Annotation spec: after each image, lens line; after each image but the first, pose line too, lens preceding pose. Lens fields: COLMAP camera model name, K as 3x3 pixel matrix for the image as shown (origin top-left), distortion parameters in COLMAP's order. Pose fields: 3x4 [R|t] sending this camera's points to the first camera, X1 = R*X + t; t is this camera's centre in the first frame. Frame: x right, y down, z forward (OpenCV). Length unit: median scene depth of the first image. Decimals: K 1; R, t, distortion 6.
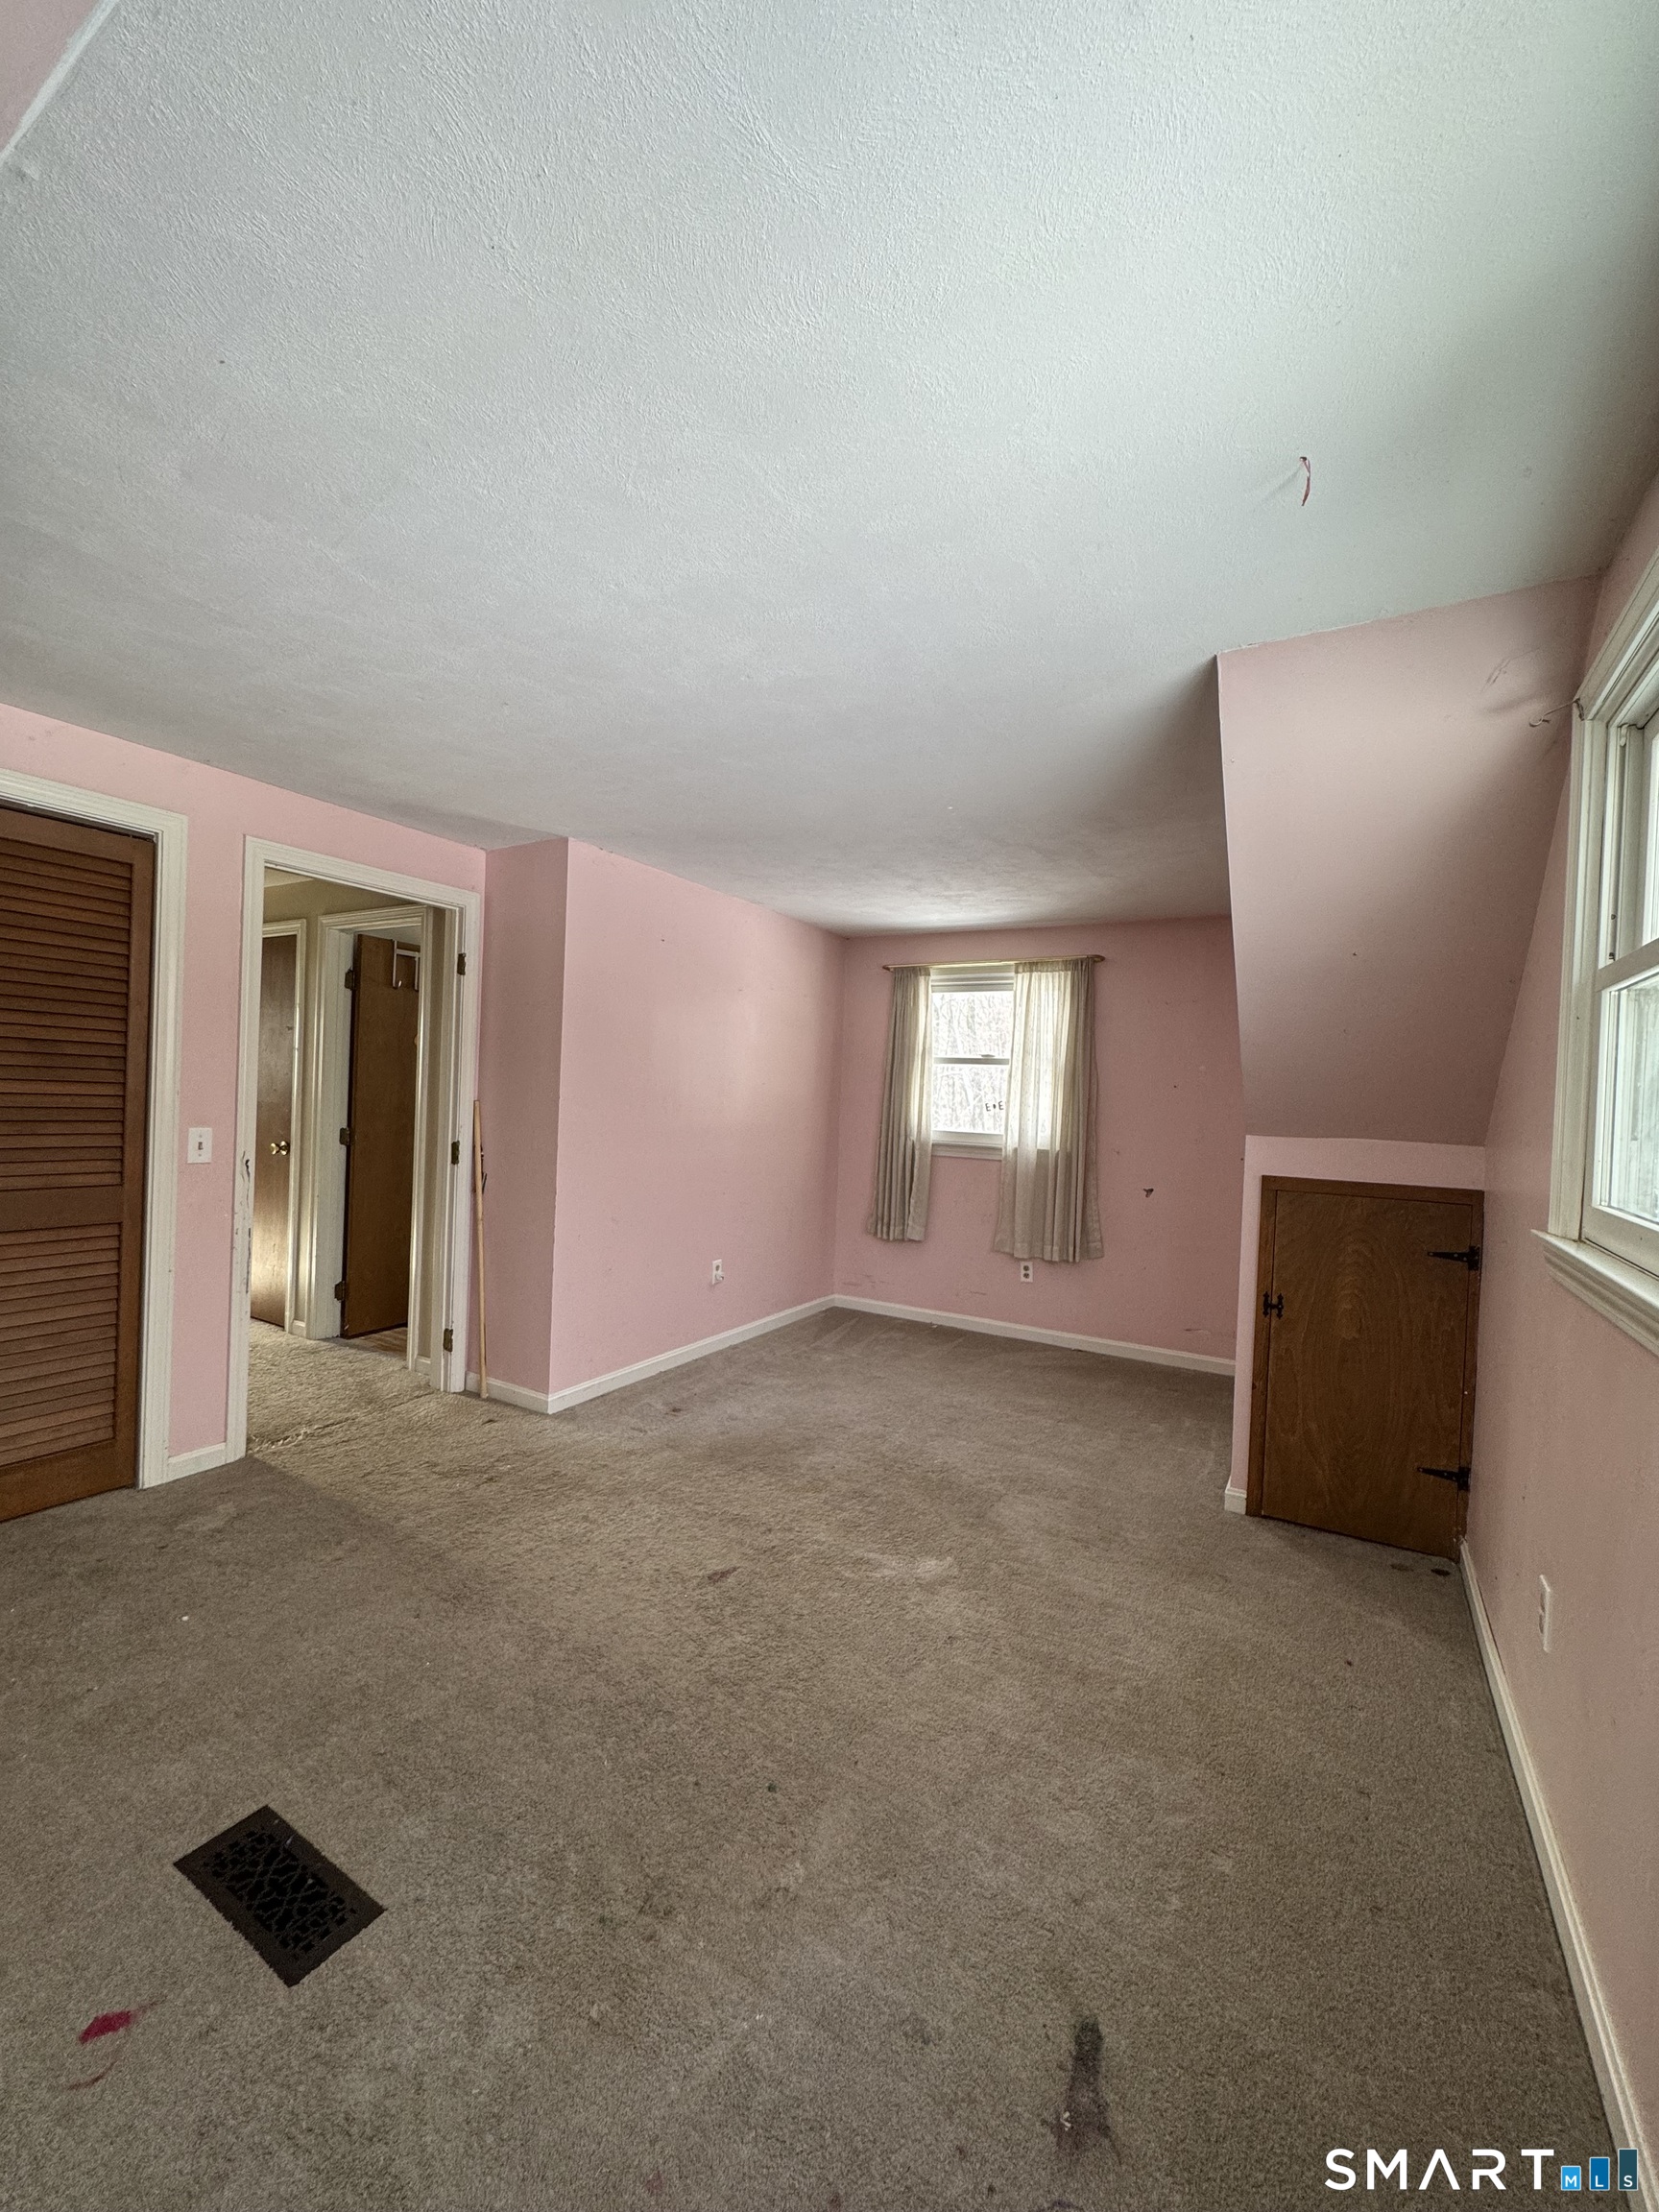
lens RADIAL K [[873.9, 0, 829.5], [0, 873.9, 1106.0], [0, 0, 1]] dist [-0.000249, 0.000360]
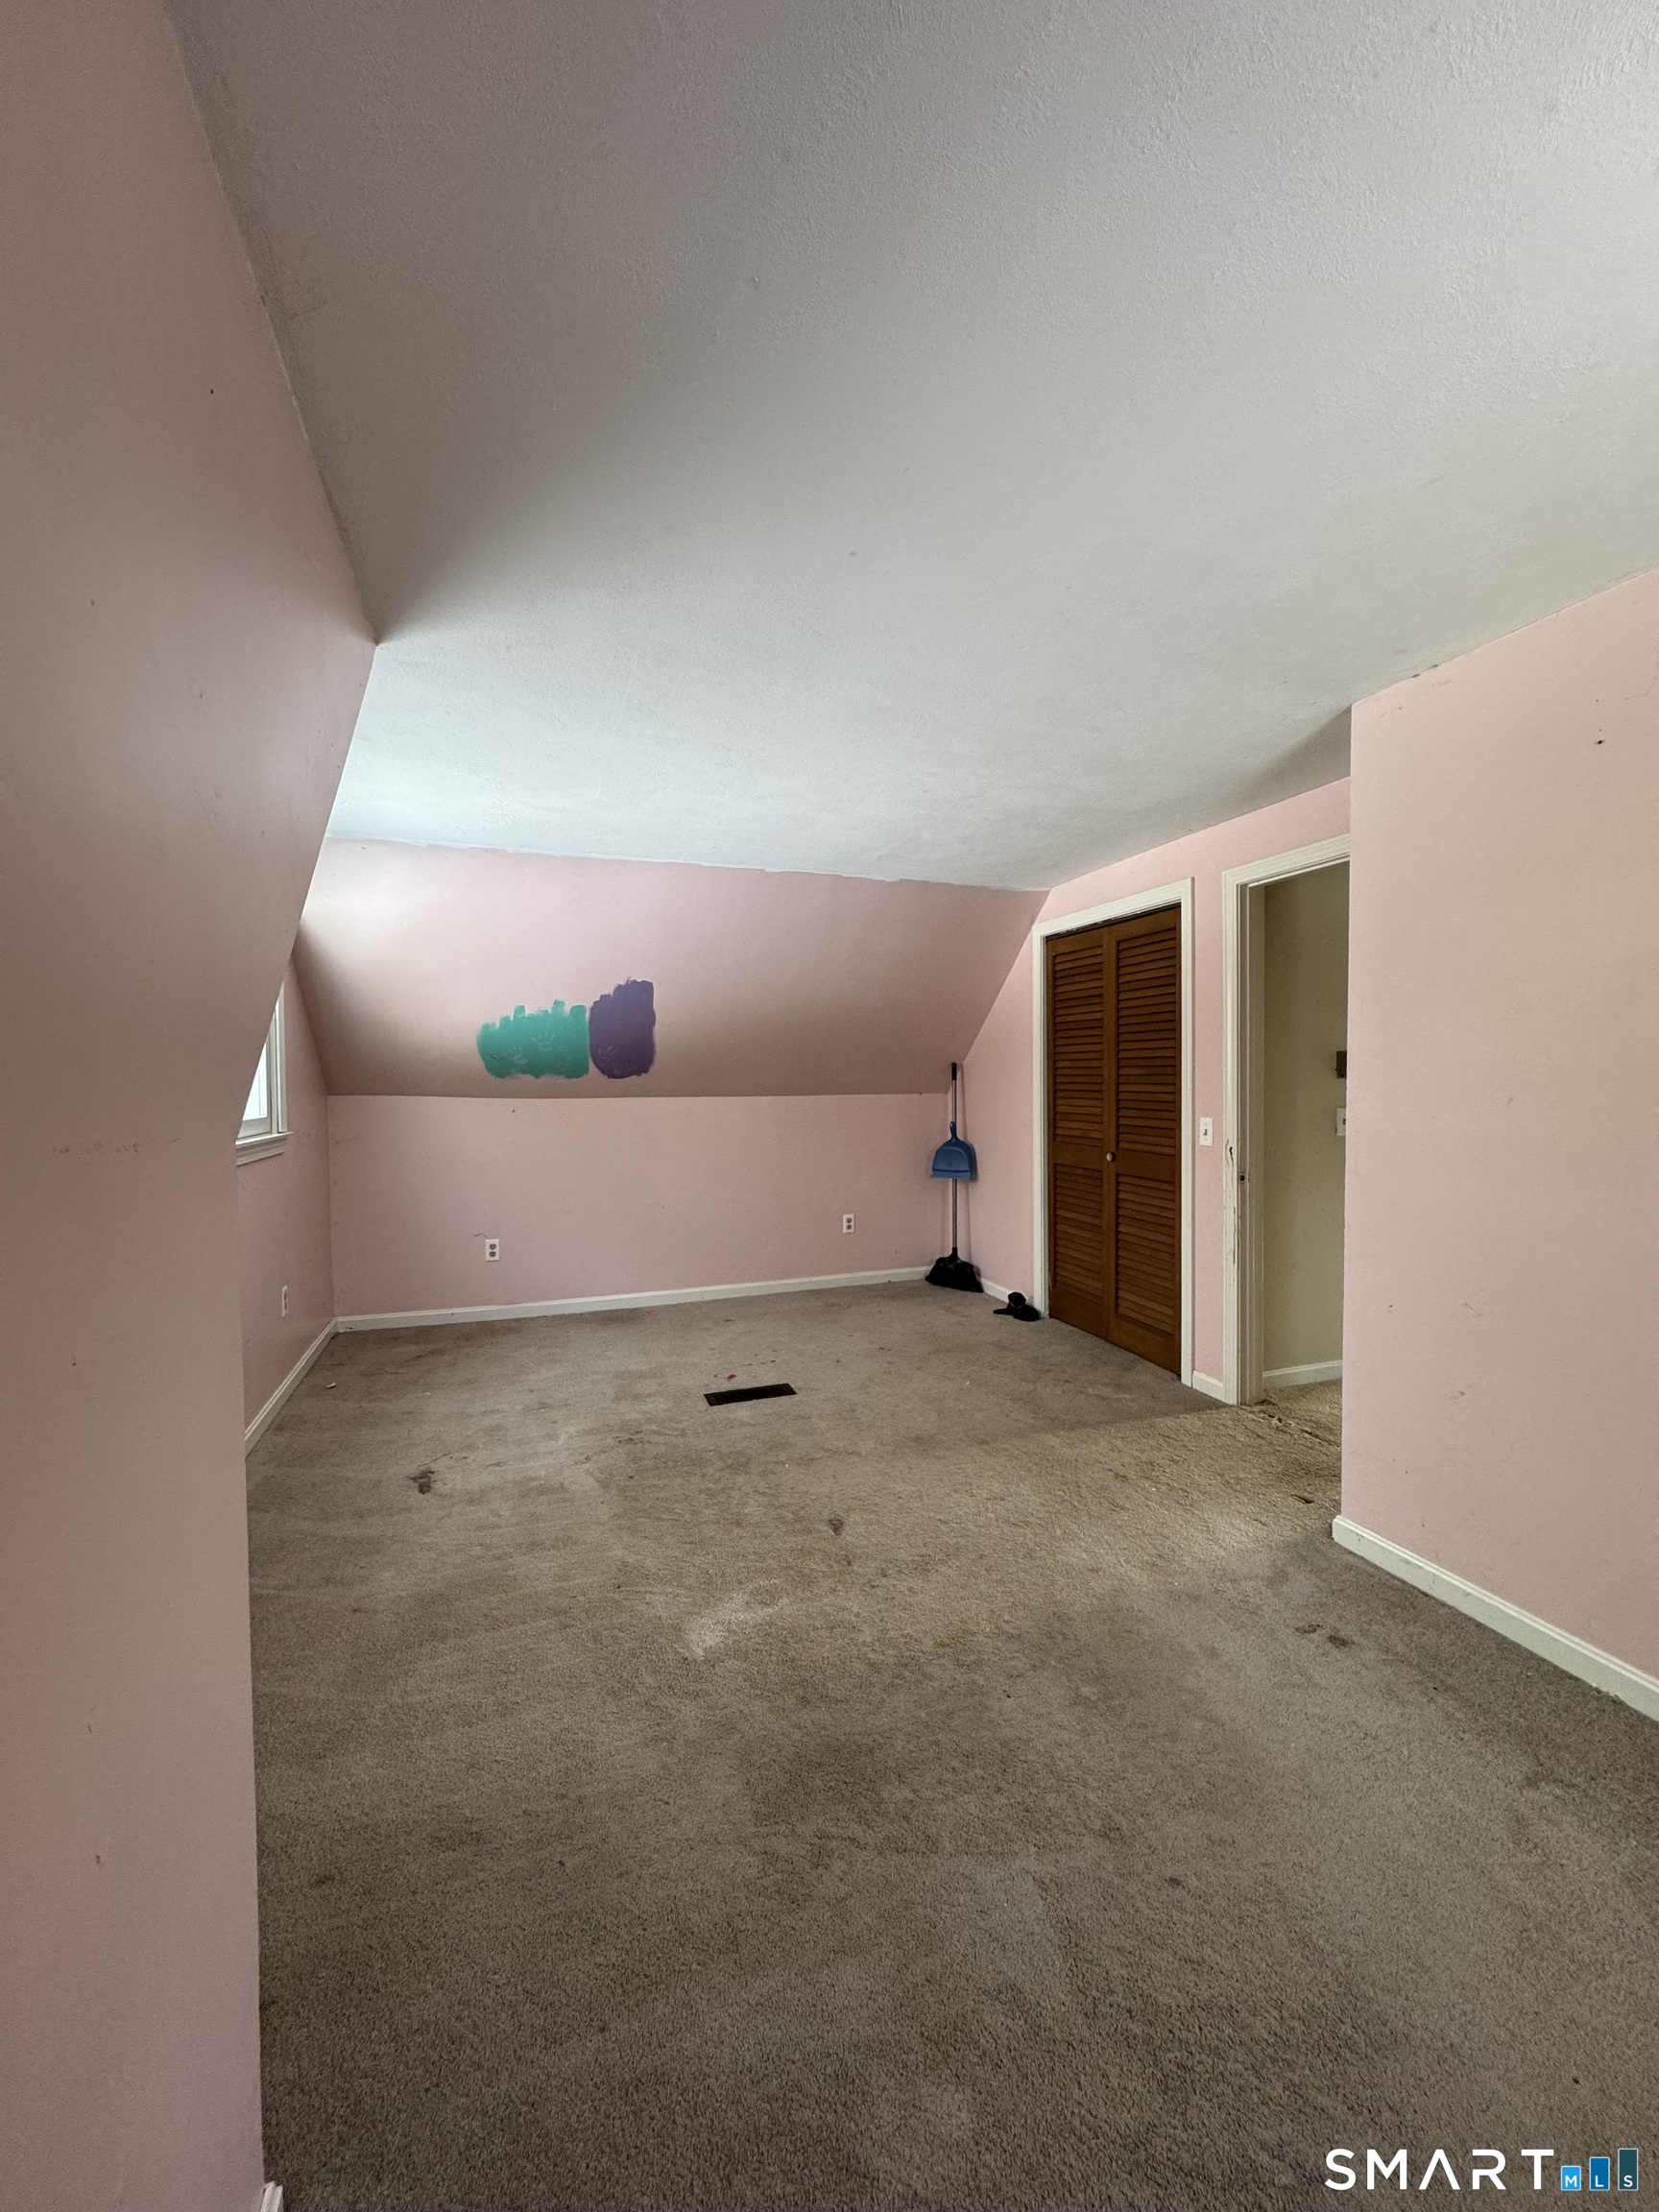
lens RADIAL K [[873.9, 0, 829.5], [0, 873.9, 1106.0], [0, 0, 1]] dist [-0.000249, 0.000360]
pose [[-0.644010, -0.009118, -0.764963, 0.651409], [-0.023800, 0.999684, 0.008121, 0.012292], [0.764647, 0.023436, -0.644023, 1.544412]]
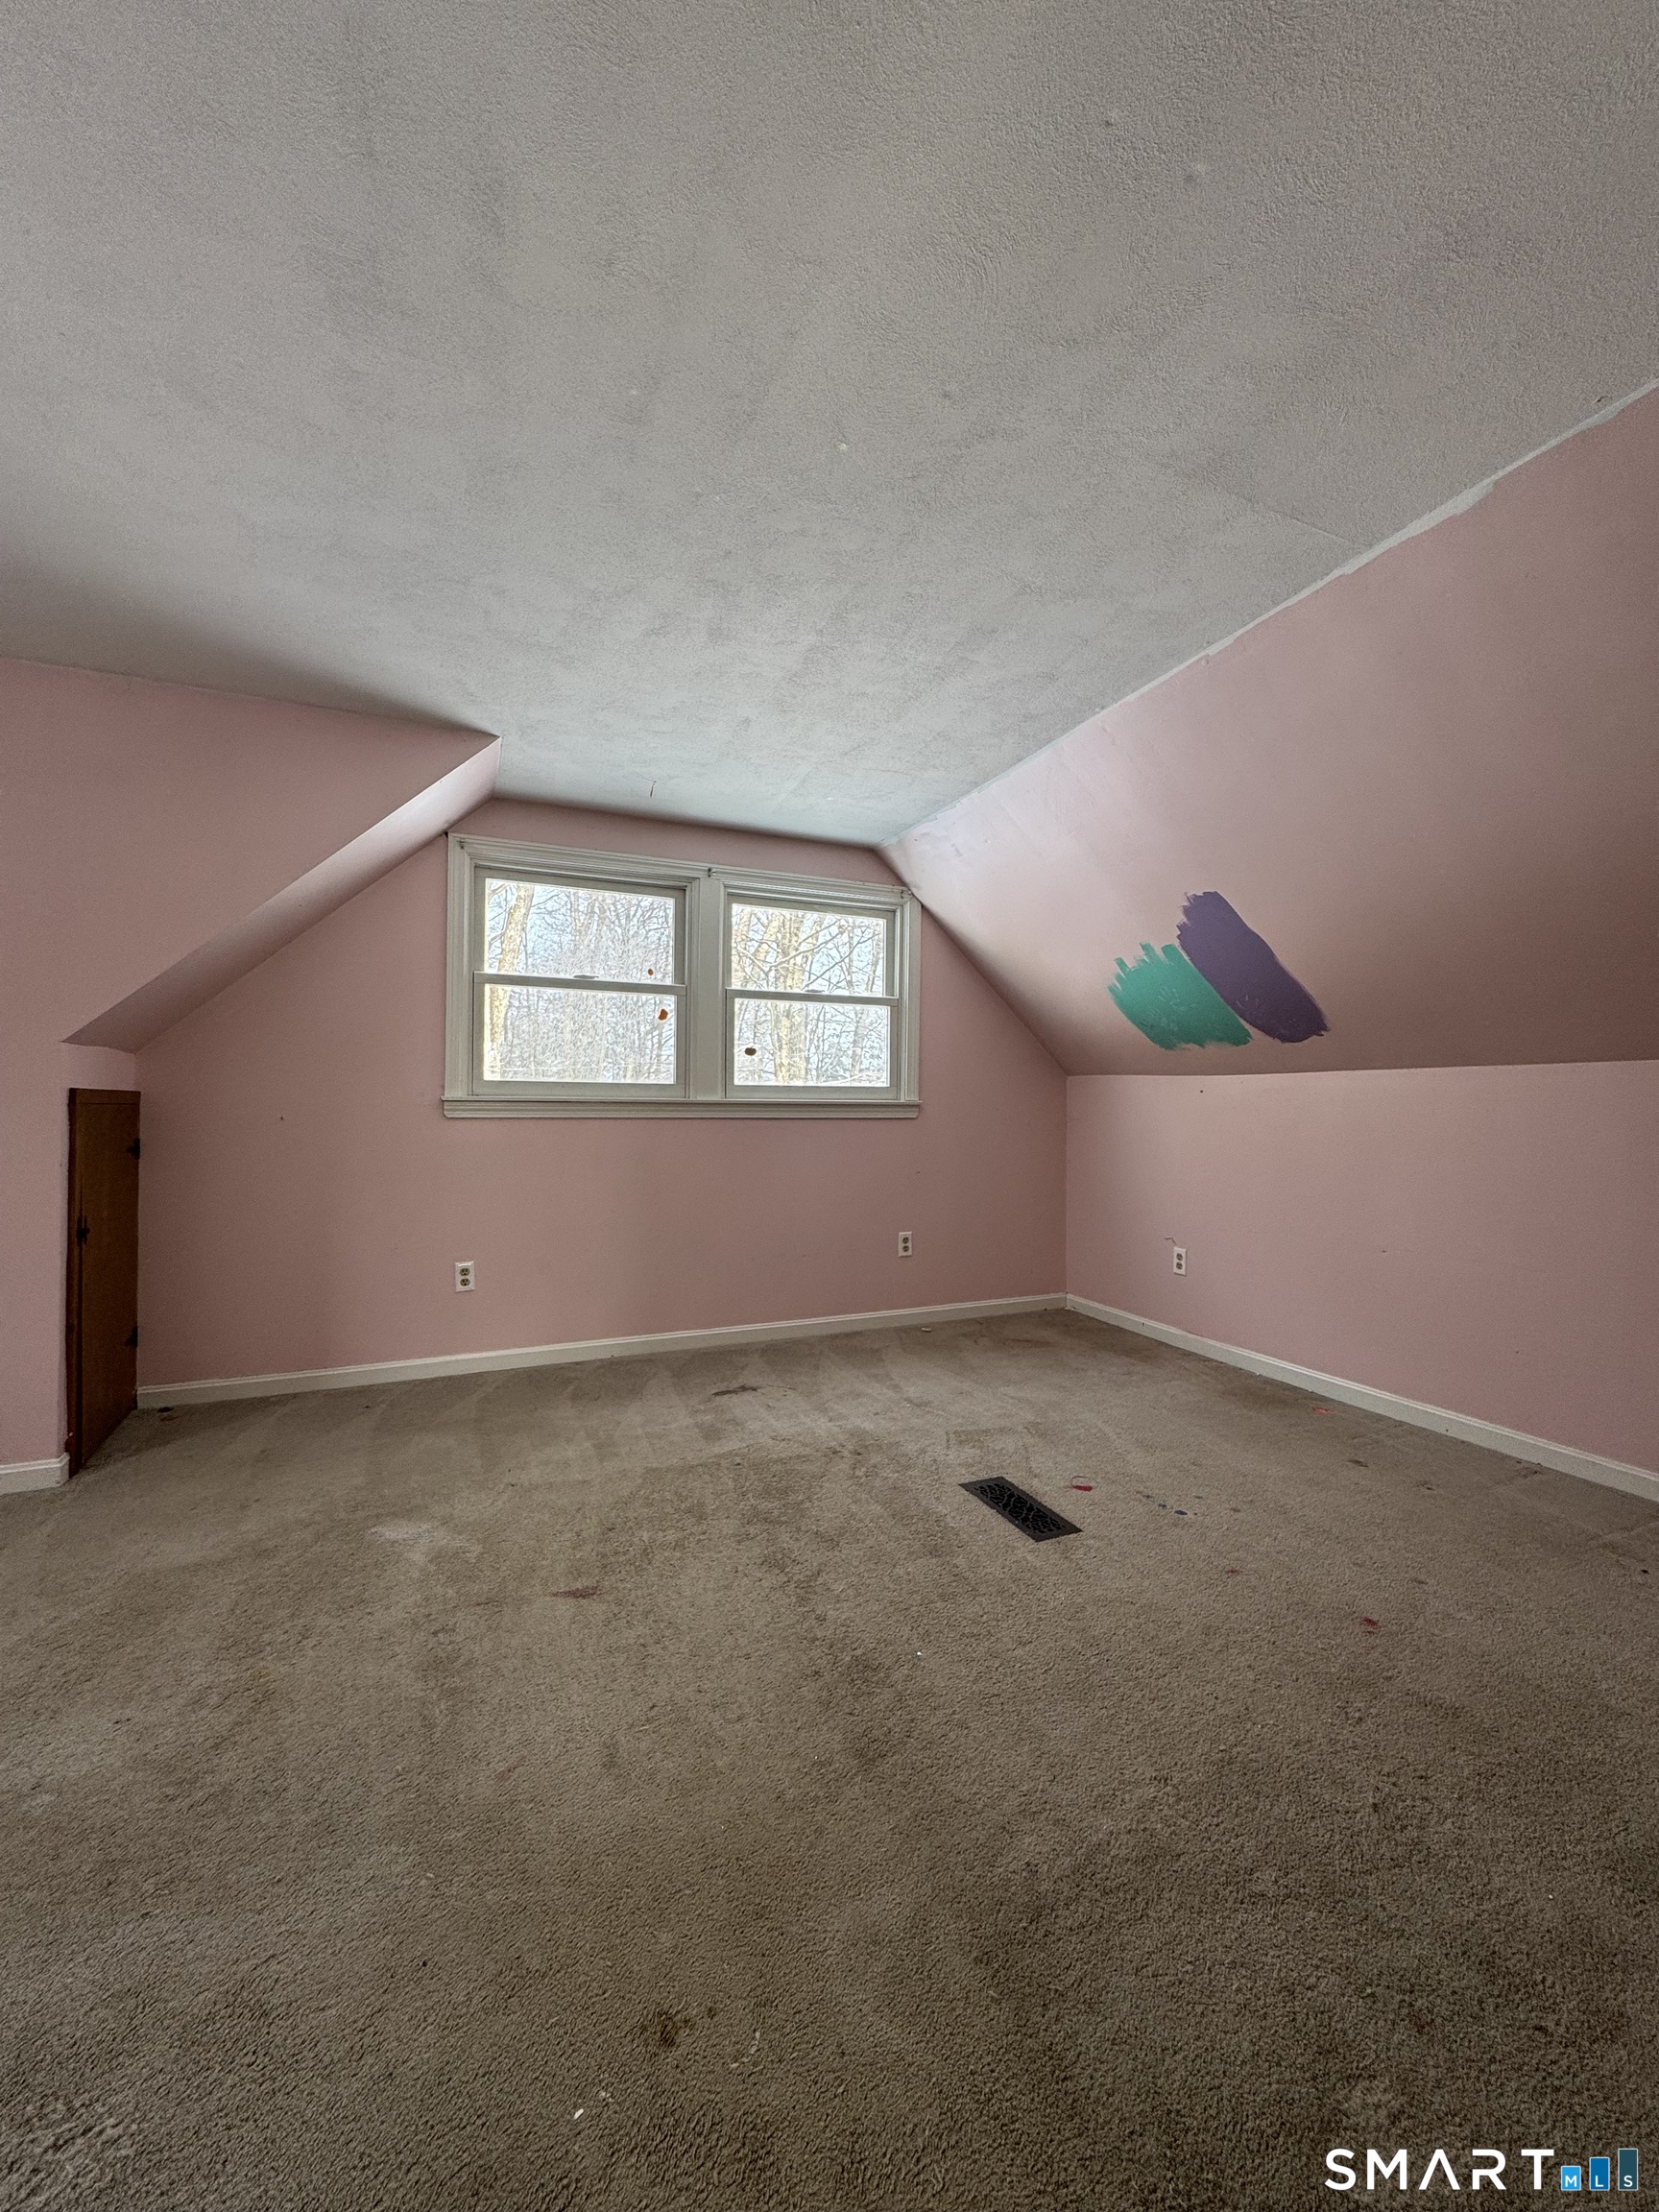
lens RADIAL K [[873.9, 0, 829.5], [0, 873.9, 1106.0], [0, 0, 1]] dist [-0.000249, 0.000360]
pose [[-0.808168, -0.038492, 0.587692, -0.707768], [-0.028127, 0.999246, 0.026769, 0.057368], [-0.588280, 0.005104, -0.808641, 1.395868]]
